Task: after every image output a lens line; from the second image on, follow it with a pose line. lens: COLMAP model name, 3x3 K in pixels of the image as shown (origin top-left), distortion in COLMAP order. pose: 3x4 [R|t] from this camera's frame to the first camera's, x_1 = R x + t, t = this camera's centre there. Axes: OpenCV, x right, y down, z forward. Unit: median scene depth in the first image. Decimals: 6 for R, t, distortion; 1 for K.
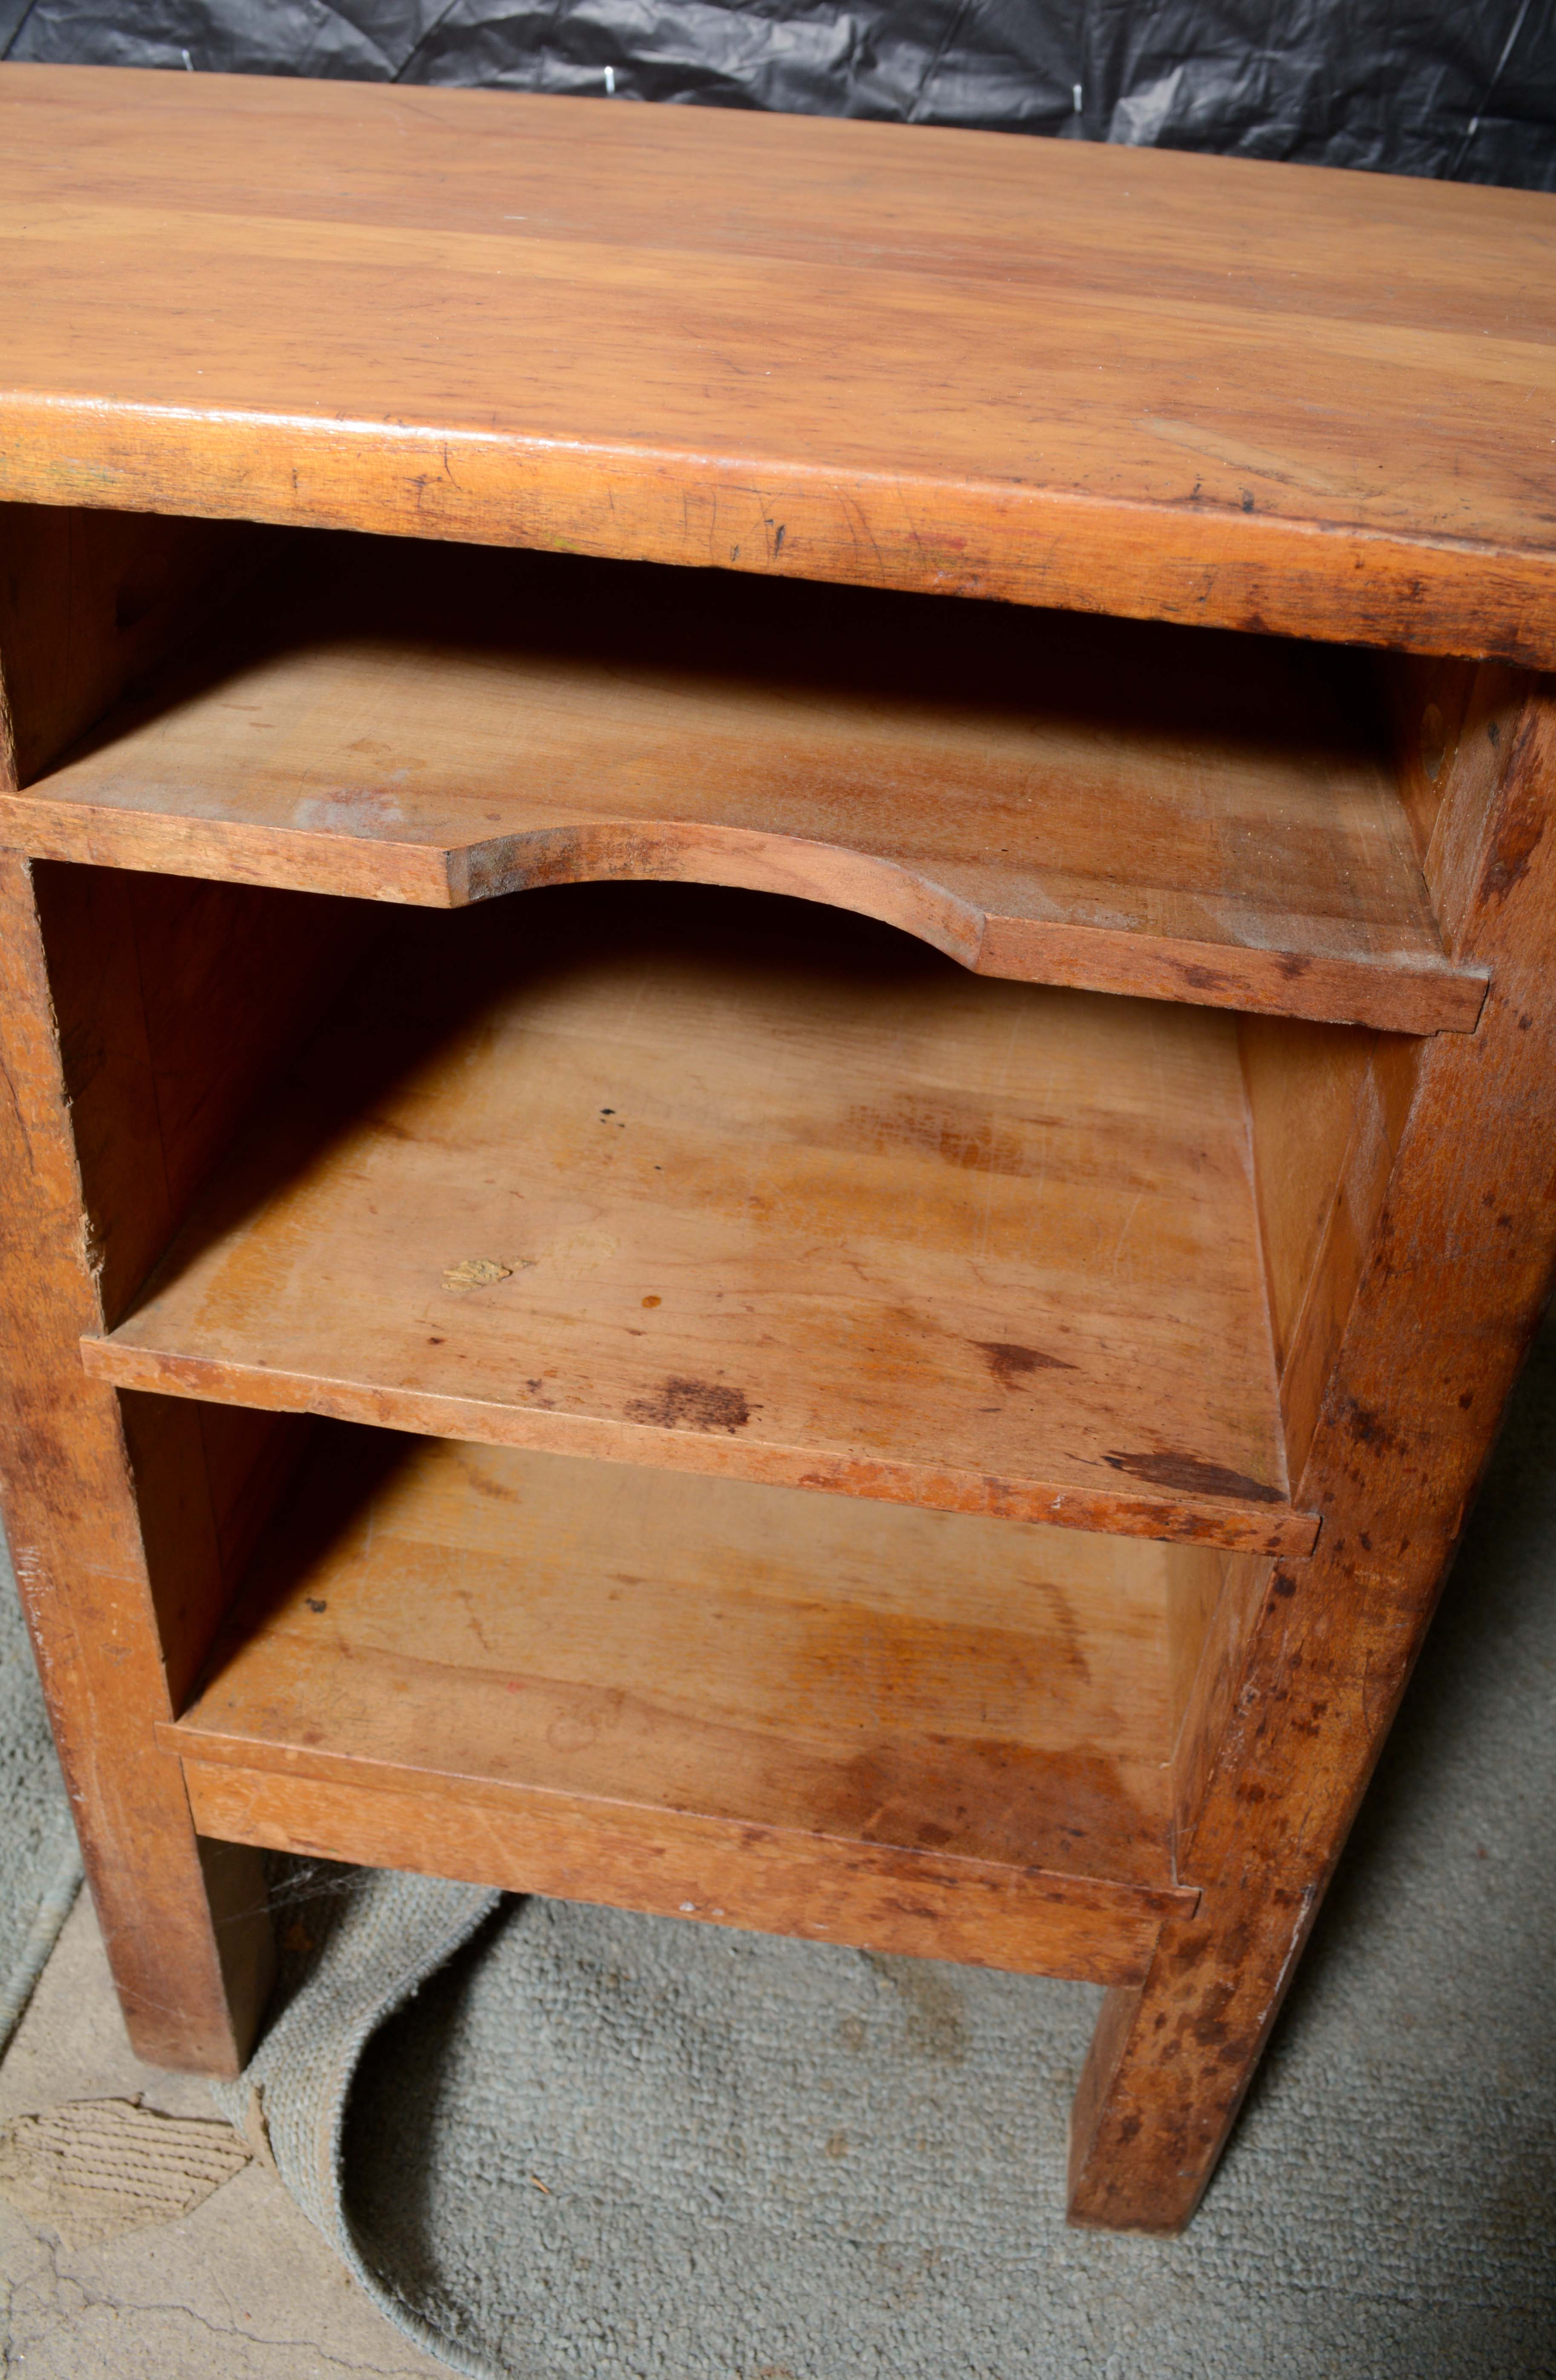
lens RADIAL K [[1902.5, 0, 779.3], [0, 1902.5, 1121.6], [0, 0, 1]] dist [-0.088815, 0.000858]
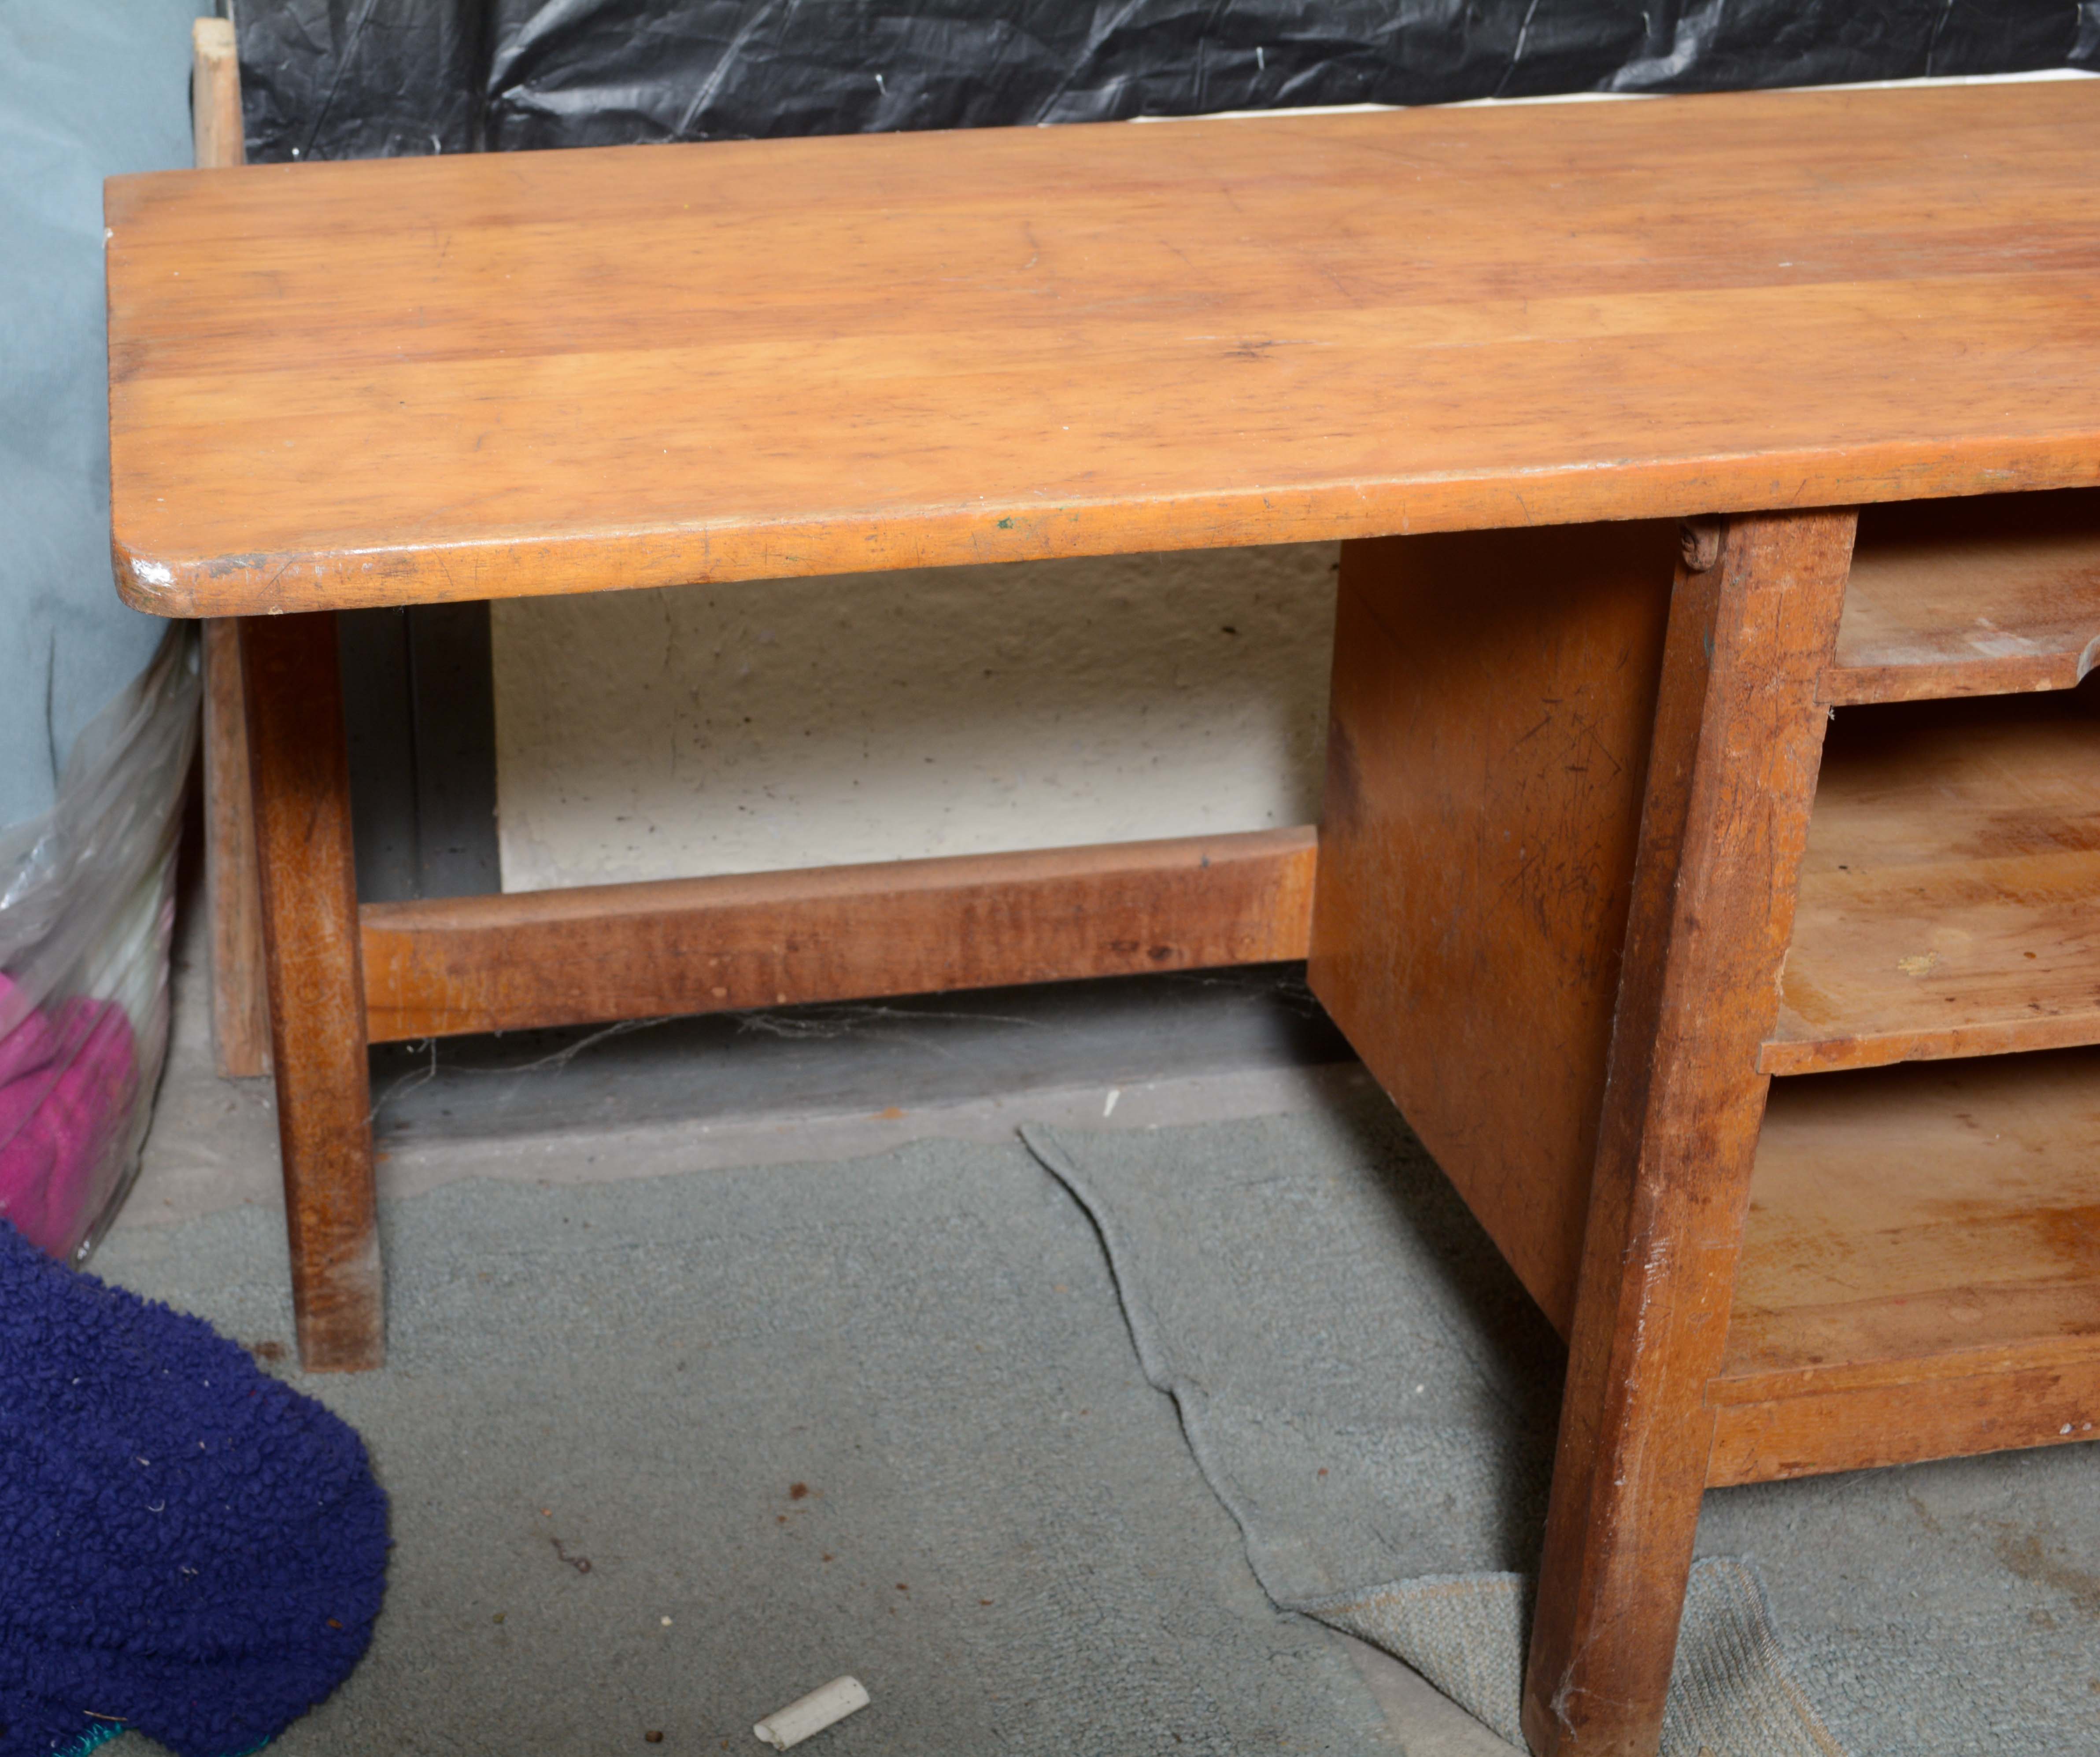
lens RADIAL K [[3117.9, 0, 688.0], [0, 3117.9, 914.8], [0, 0, 1]] dist [-0.044505, 0.001936]
pose [[0.952235, -0.199079, 0.231551, -1.472476], [0.225359, 0.969832, -0.092949, 0.045997], [-0.206061, 0.140692, 0.968372, -1.019519]]
